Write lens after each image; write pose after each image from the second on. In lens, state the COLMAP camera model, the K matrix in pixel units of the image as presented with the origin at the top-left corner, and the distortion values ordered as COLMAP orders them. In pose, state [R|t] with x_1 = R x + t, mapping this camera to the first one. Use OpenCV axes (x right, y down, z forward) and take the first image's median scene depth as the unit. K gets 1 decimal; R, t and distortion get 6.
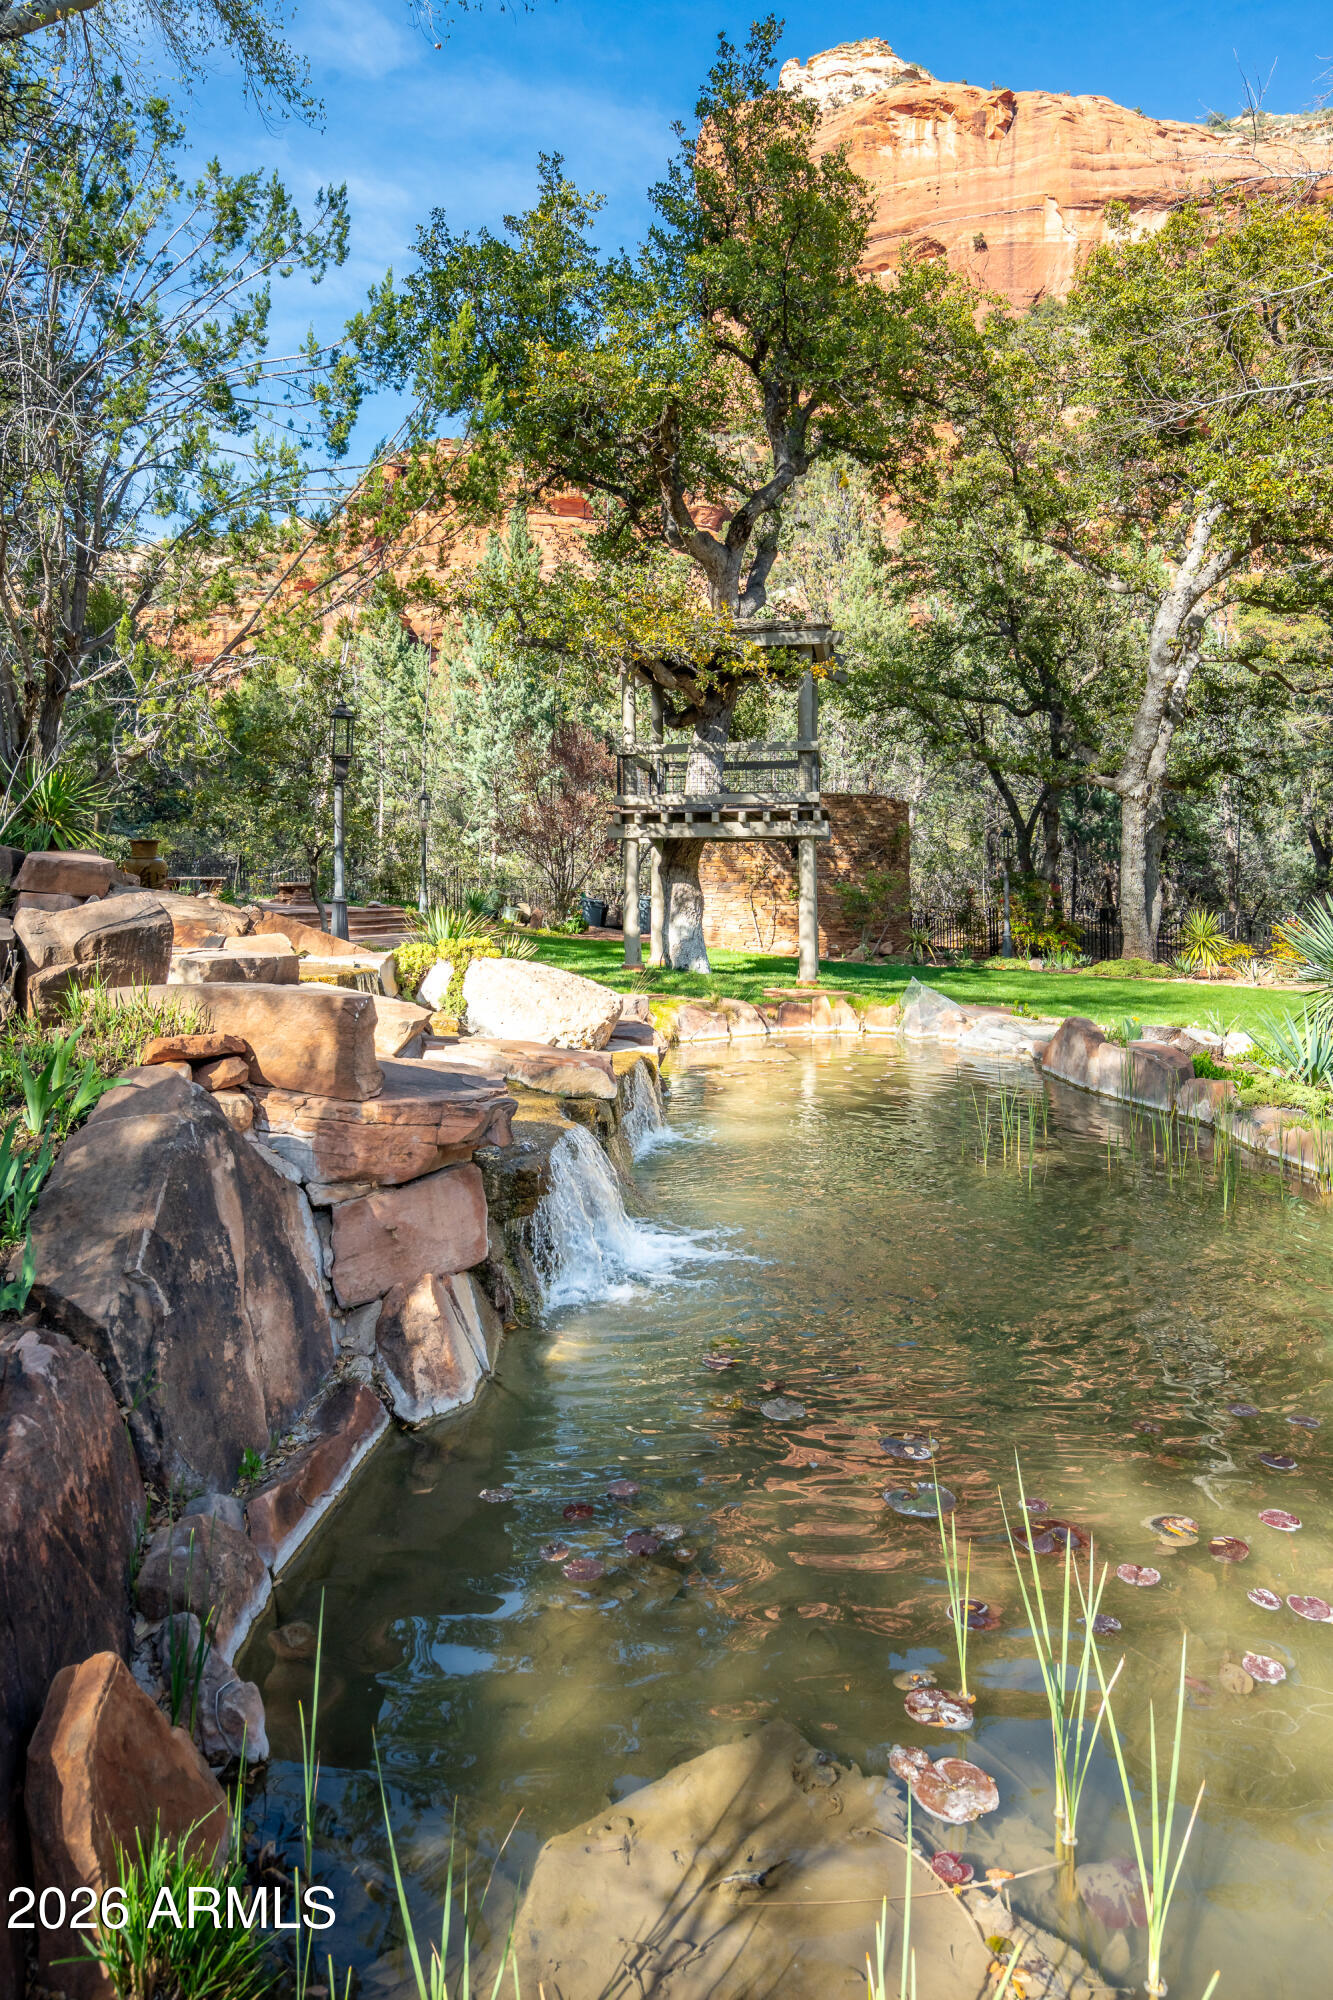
lens RADIAL K [[1247.9, 0, 619.8], [0, 1247.9, 935.9], [0, 0, 1]] dist [0.034061, 0.000462]
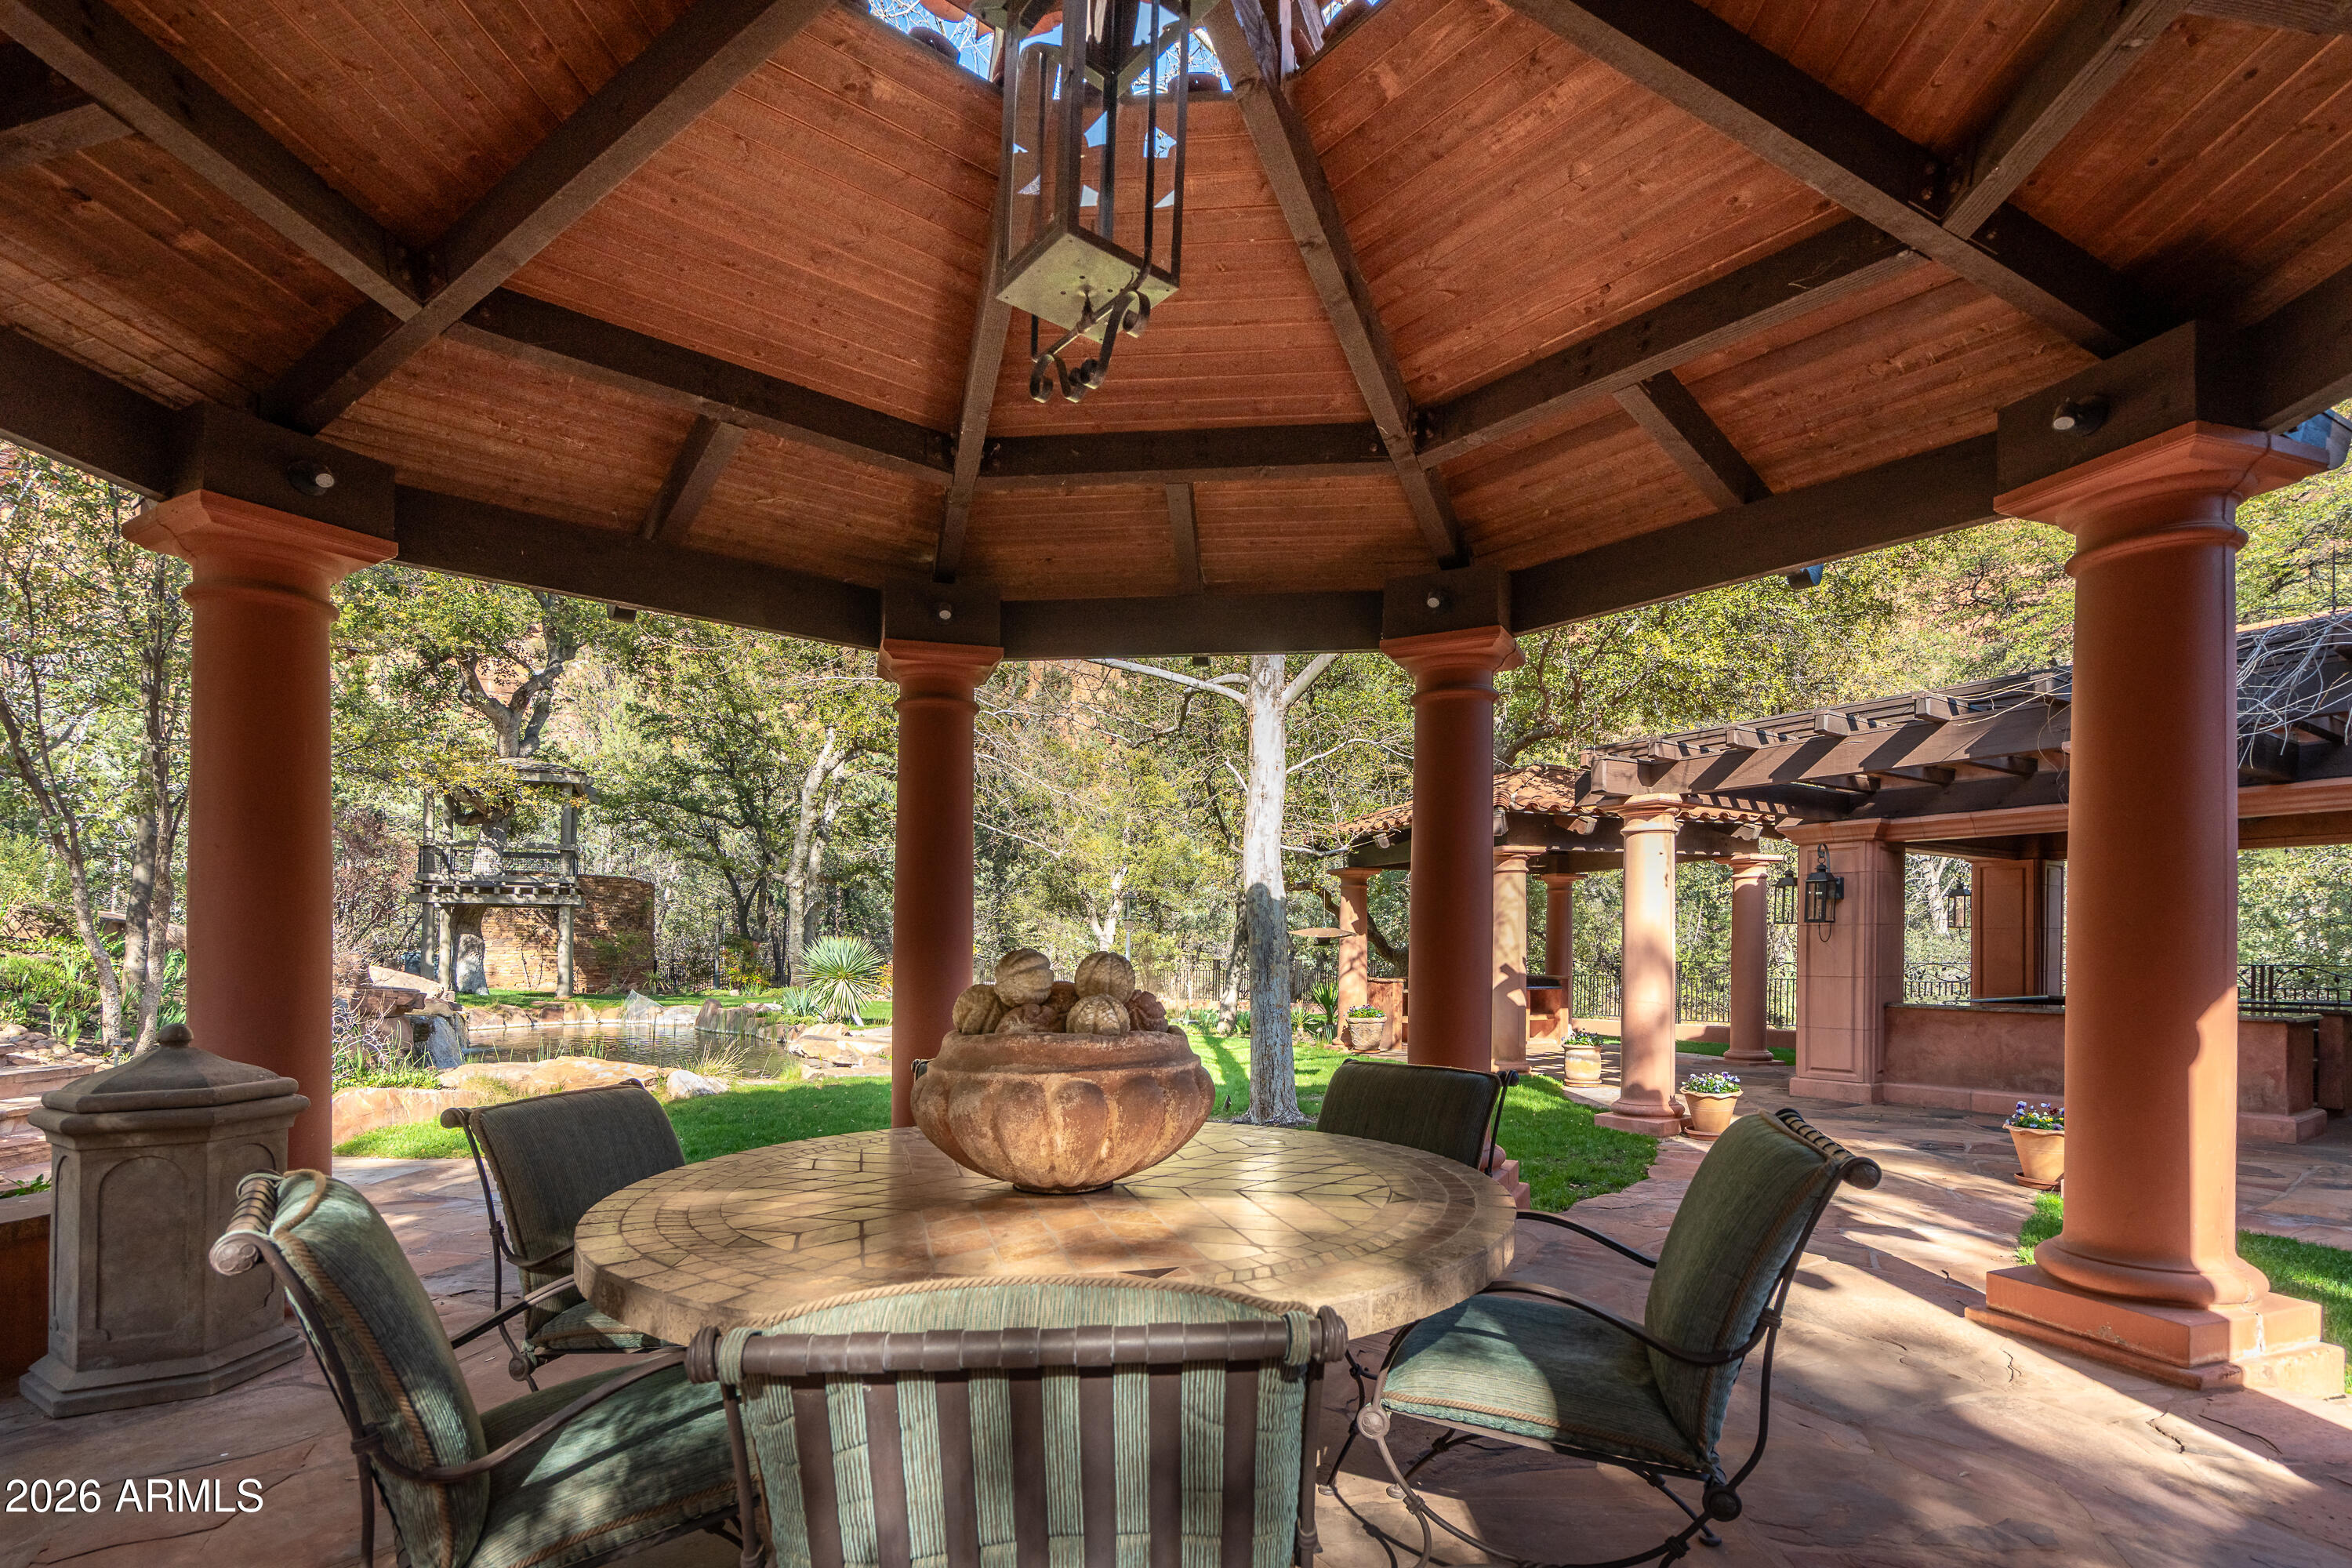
lens RADIAL K [[1092.9, 0, 1165.4], [0, 1092.9, 891.3], [0, 0, 1]] dist [0.002332, -0.001056]
pose [[0.805274, 0.033719, 0.591943, -0.052917], [0.025637, 0.995468, -0.091581, 0.045515], [-0.592348, 0.088924, 0.800760, -0.512332]]
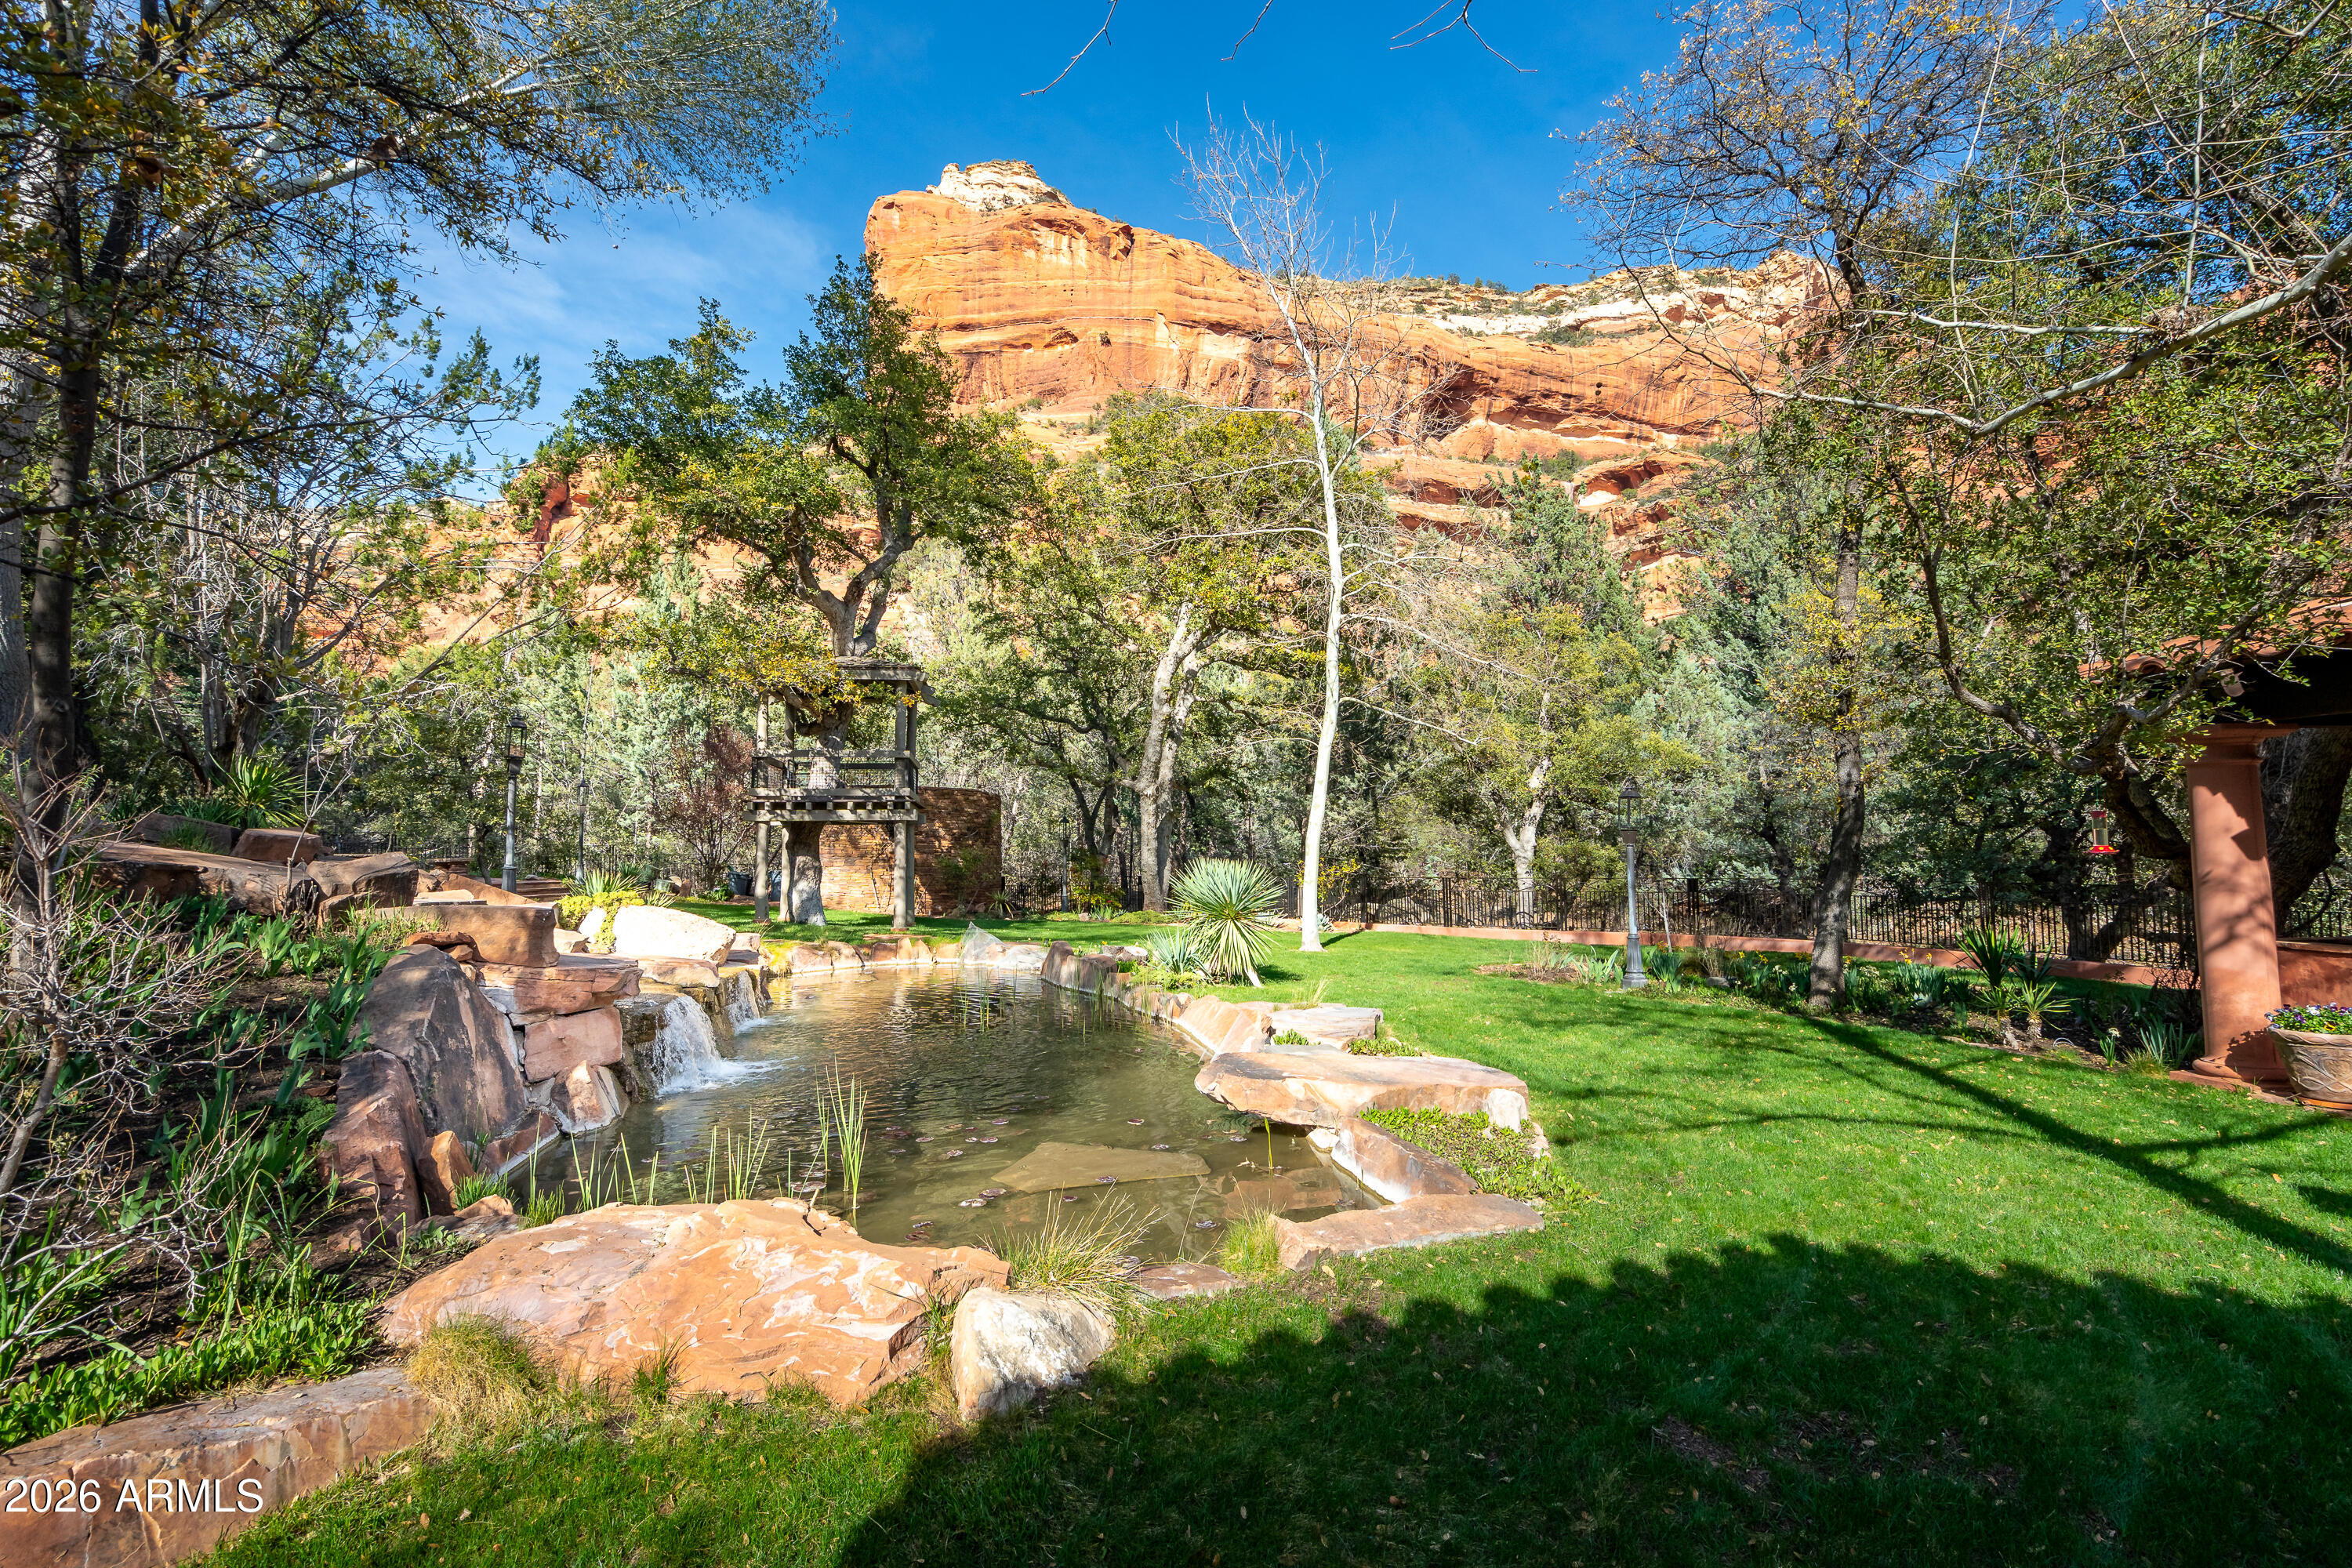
lens RADIAL K [[1092.9, 0, 1154.8], [0, 1092.9, 800.5], [0, 0, 1]] dist [0.002332, -0.001056]
pose [[0.946294, 0.014072, 0.323000, 0.026846], [0.017692, 0.995302, -0.095192, 0.014543], [-0.322822, 0.095794, 0.941599, -0.189484]]
